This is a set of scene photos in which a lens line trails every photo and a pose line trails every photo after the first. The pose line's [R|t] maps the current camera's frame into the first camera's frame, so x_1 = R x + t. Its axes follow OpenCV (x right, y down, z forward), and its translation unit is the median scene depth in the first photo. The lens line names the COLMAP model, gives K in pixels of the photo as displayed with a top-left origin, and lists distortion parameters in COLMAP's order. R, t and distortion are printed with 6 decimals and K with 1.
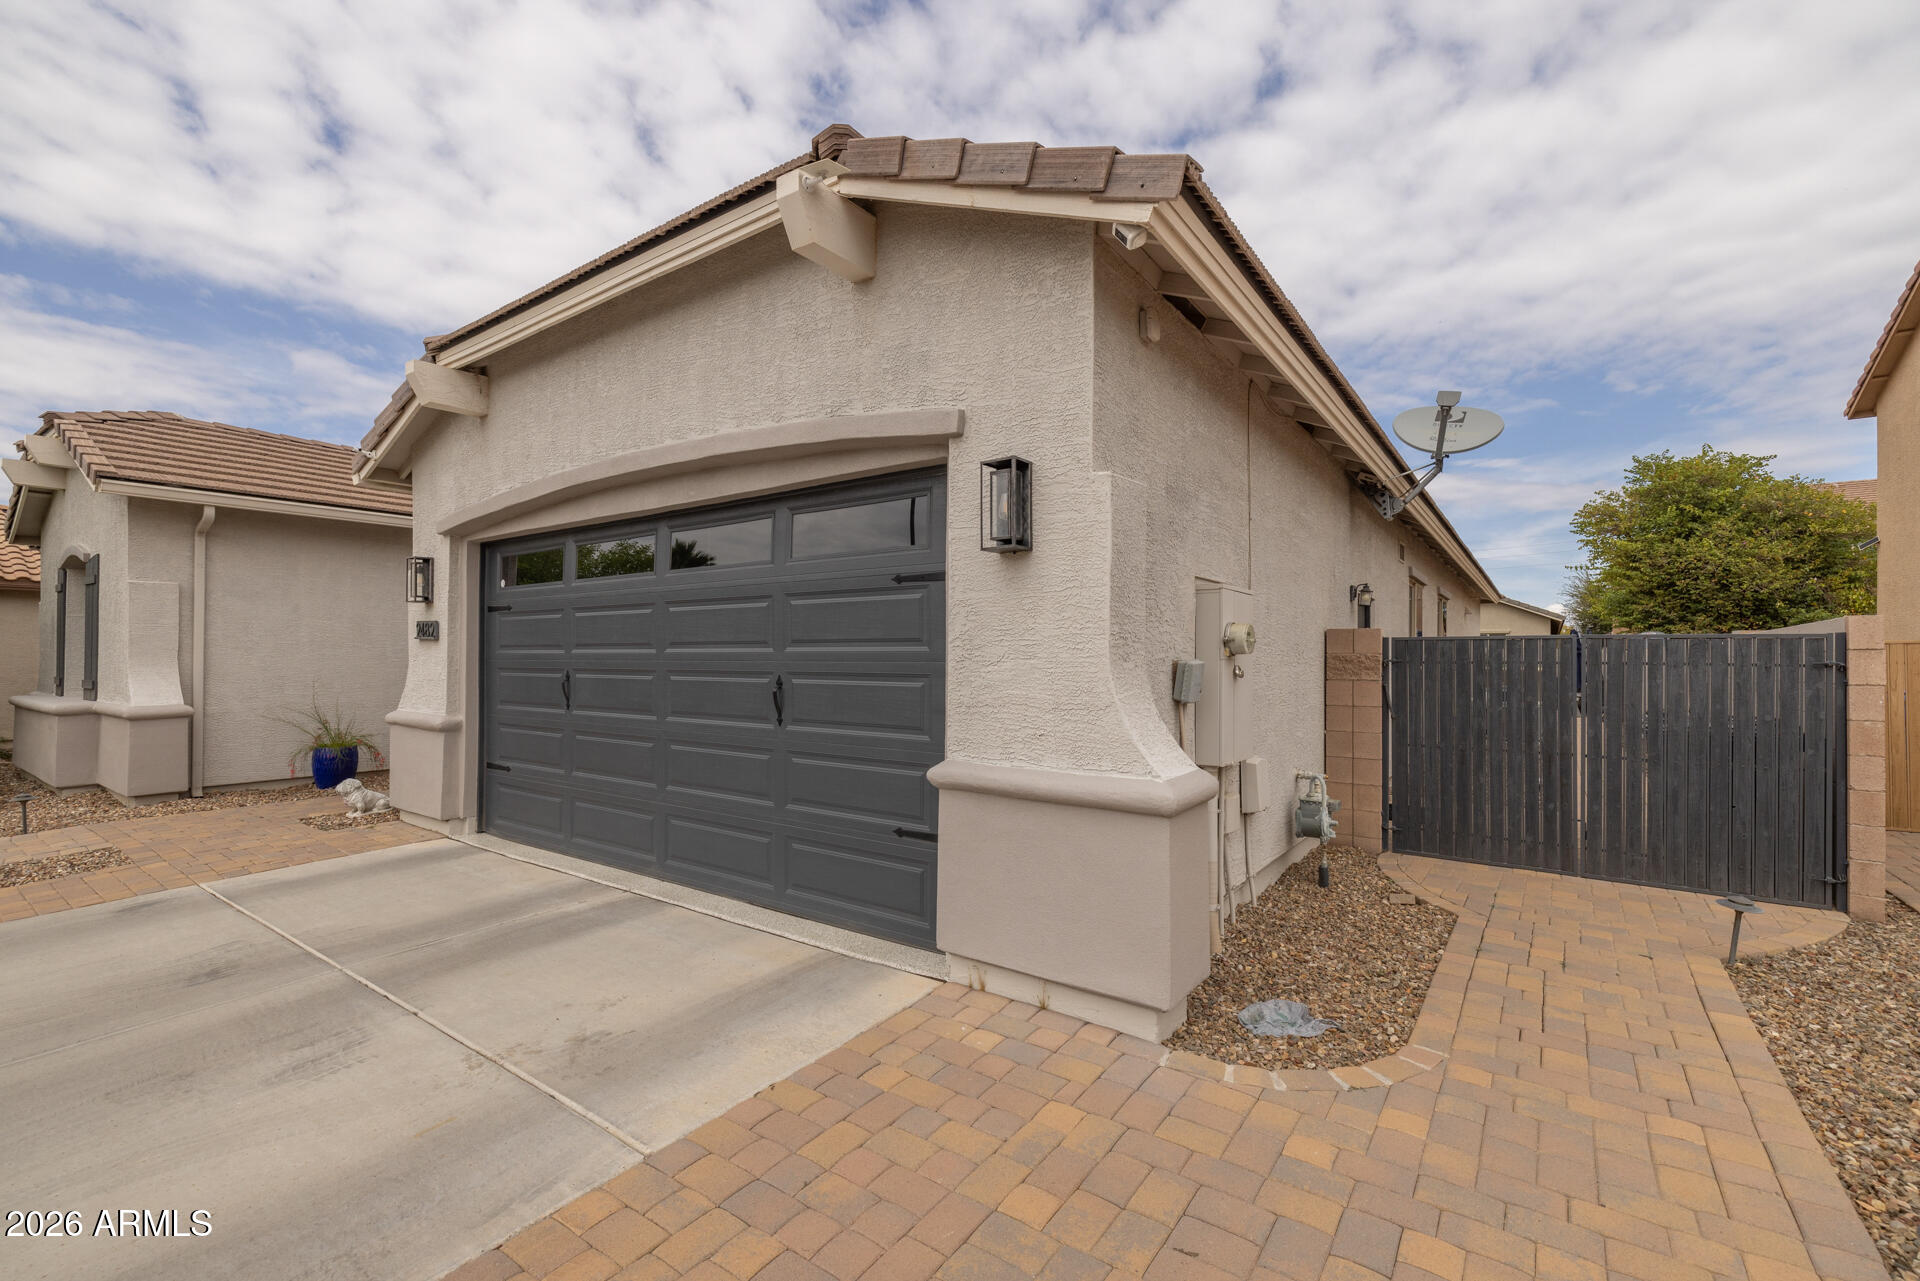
lens RADIAL K [[813.8, 0, 931.9], [0, 813.8, 655.5], [0, 0, 1]] dist [0.003856, 0.001512]
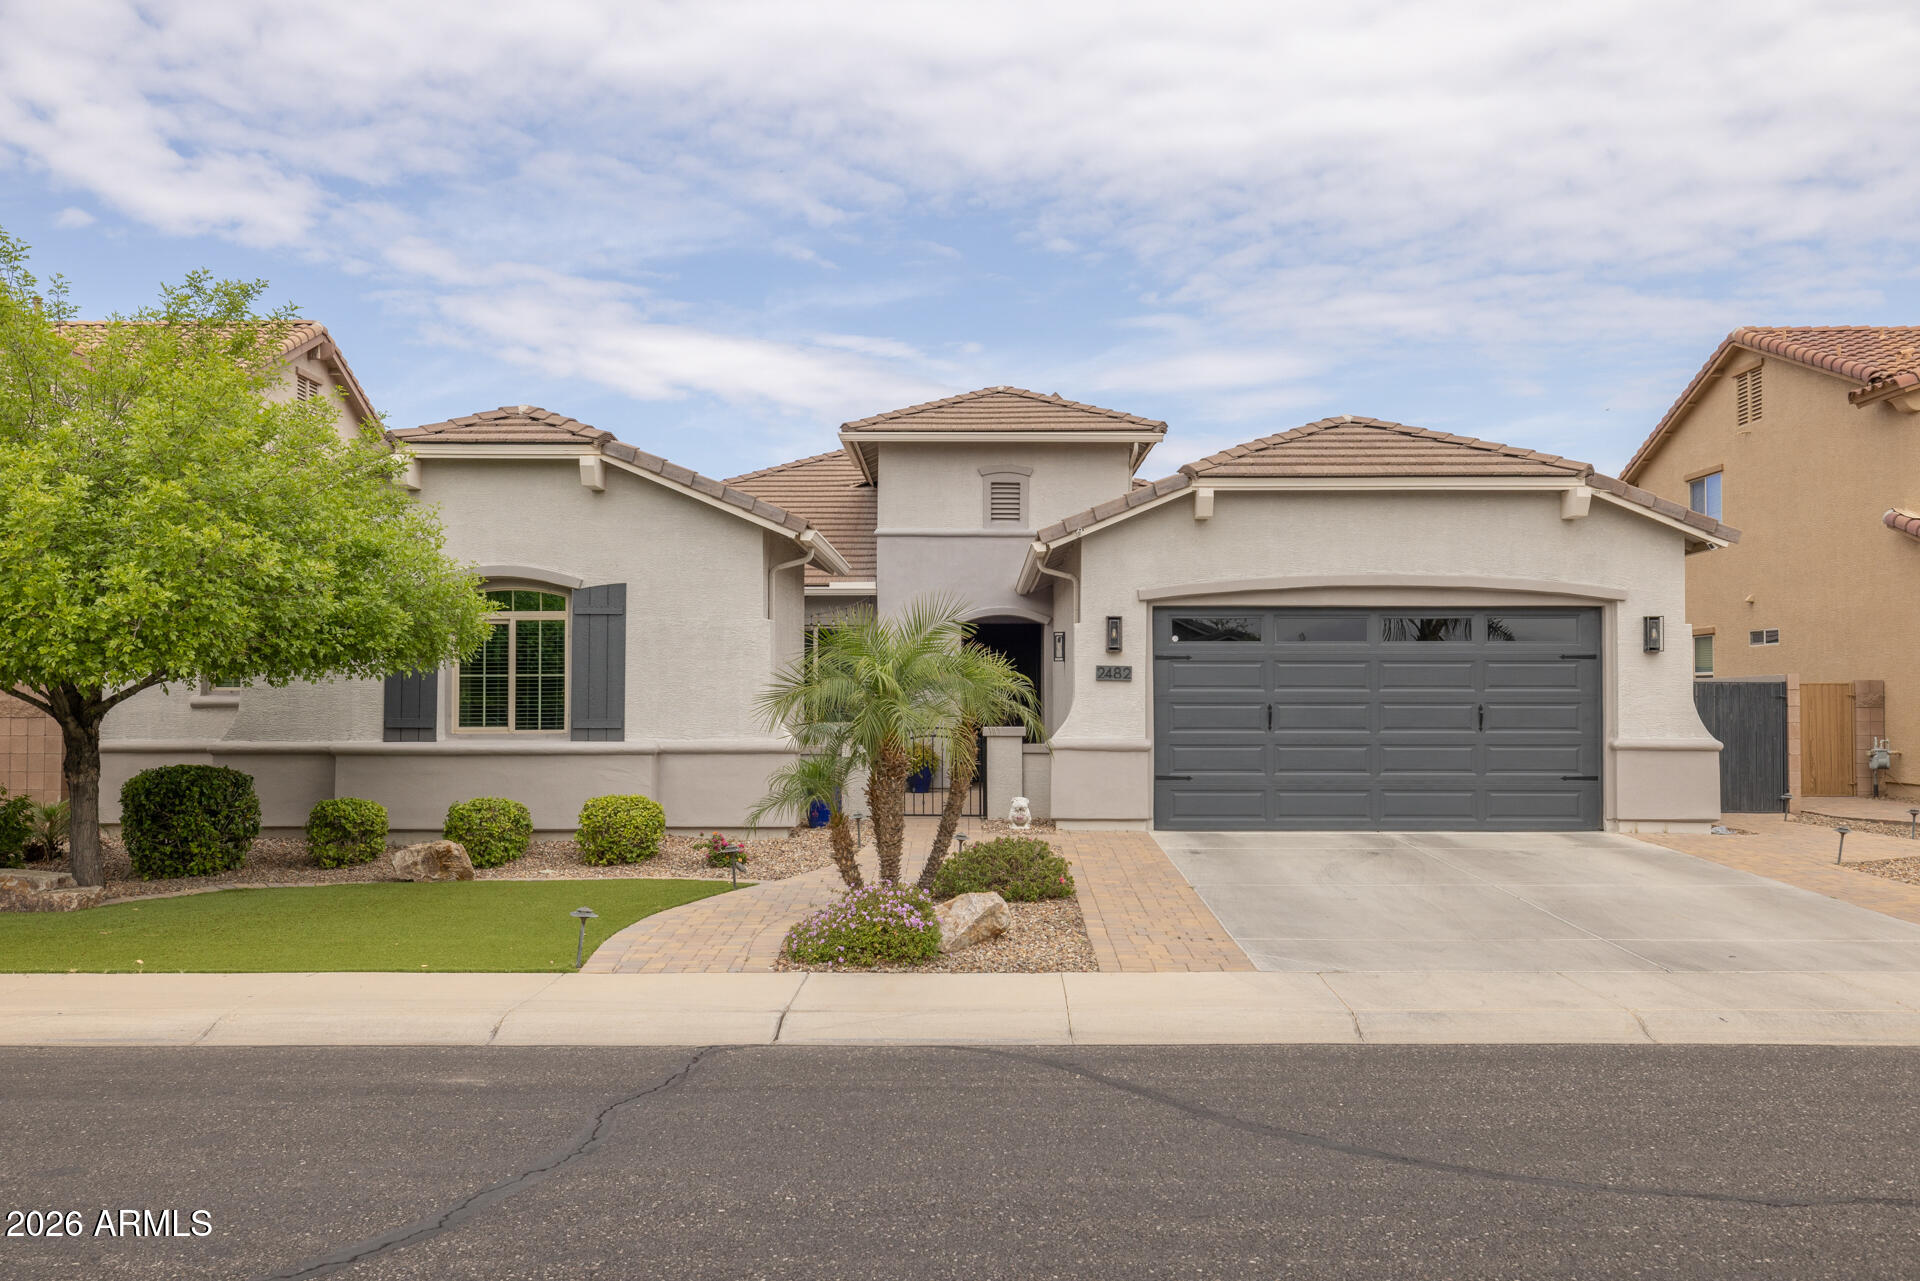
lens RADIAL K [[1724.6, 0, 969.5], [0, 1724.6, 651.0], [0, 0, 1]] dist [0.004720, 0.006478]
pose [[0.816808, 0.014238, 0.576735, -2.444425], [-0.001163, 0.999734, -0.023034, -0.003476], [-0.576909, 0.018143, 0.816607, -1.103997]]
